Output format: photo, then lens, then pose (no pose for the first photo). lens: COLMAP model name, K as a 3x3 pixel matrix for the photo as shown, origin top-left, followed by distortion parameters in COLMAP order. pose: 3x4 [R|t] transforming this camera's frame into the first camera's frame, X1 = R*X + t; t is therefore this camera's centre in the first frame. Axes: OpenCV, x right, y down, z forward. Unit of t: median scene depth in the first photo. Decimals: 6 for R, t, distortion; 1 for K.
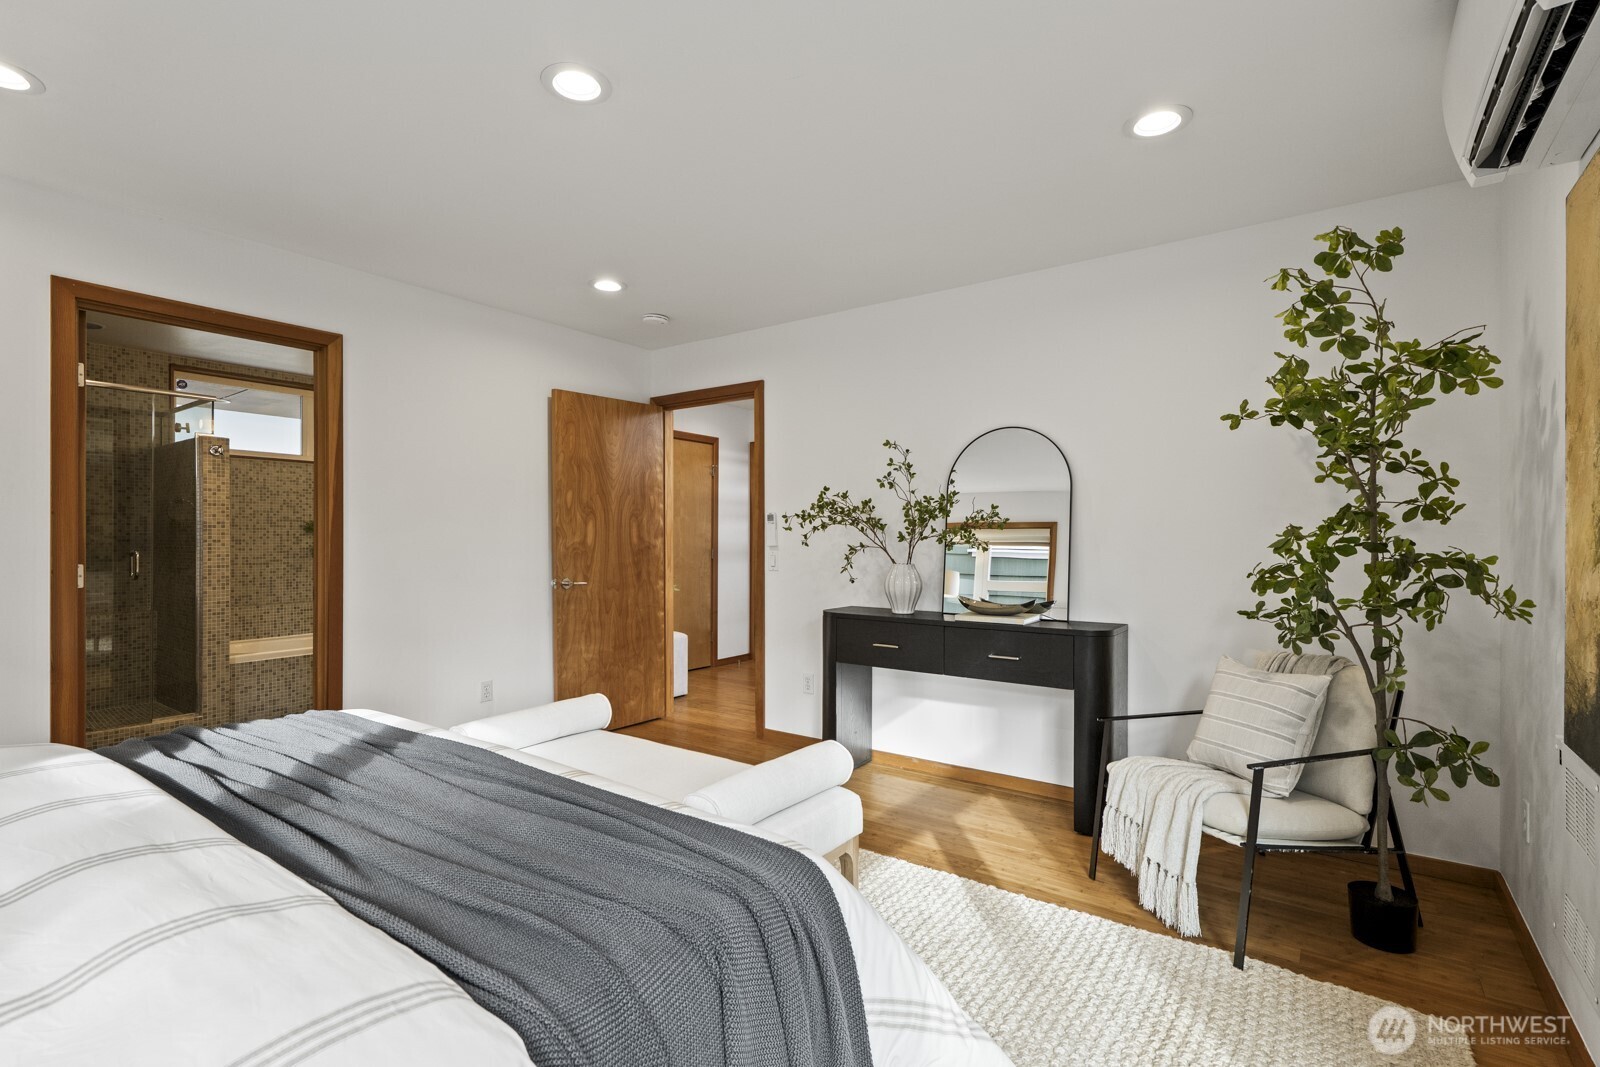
lens RADIAL K [[742.8, 0, 802.1], [0, 742.8, 536.4], [0, 0, 1]] dist [0.005013, -0.000499]
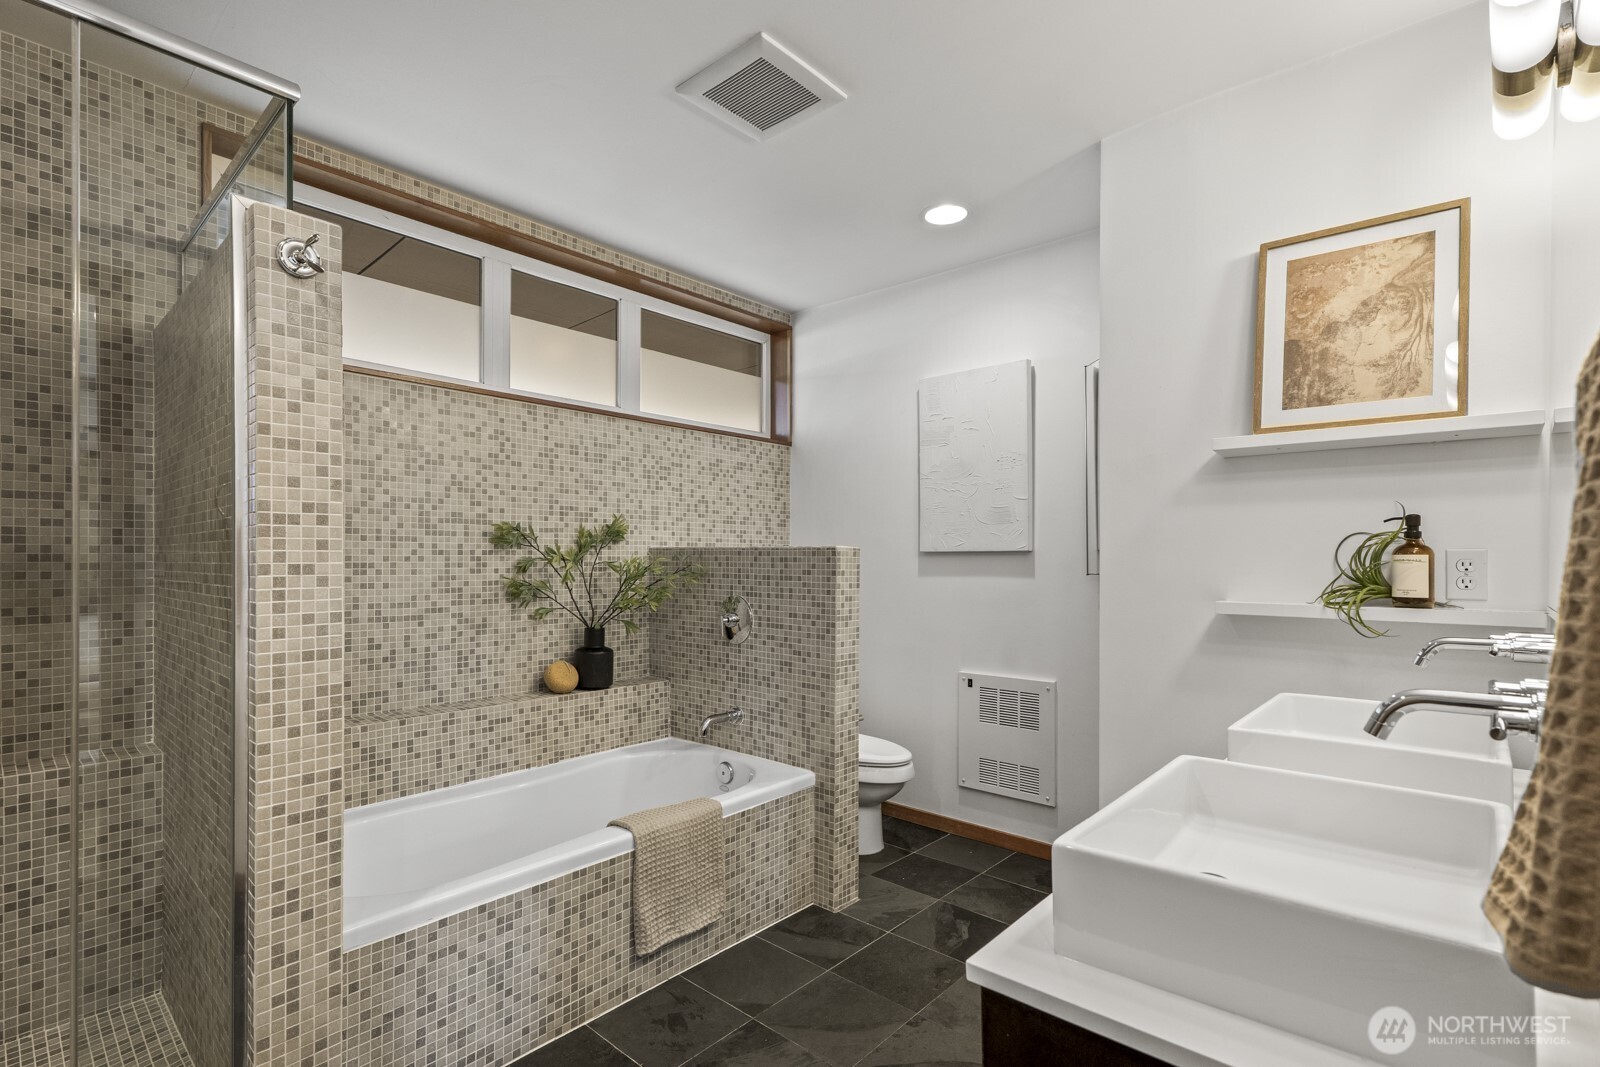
lens RADIAL K [[742.8, 0, 794.3], [0, 742.8, 559.9], [0, 0, 1]] dist [0.005013, -0.000499]
pose [[0.994366, 0.001184, -0.105997, -0.461341], [-0.001087, 0.999999, 0.000977, 0.001697], [0.105998, -0.000856, 0.994366, 0.598644]]
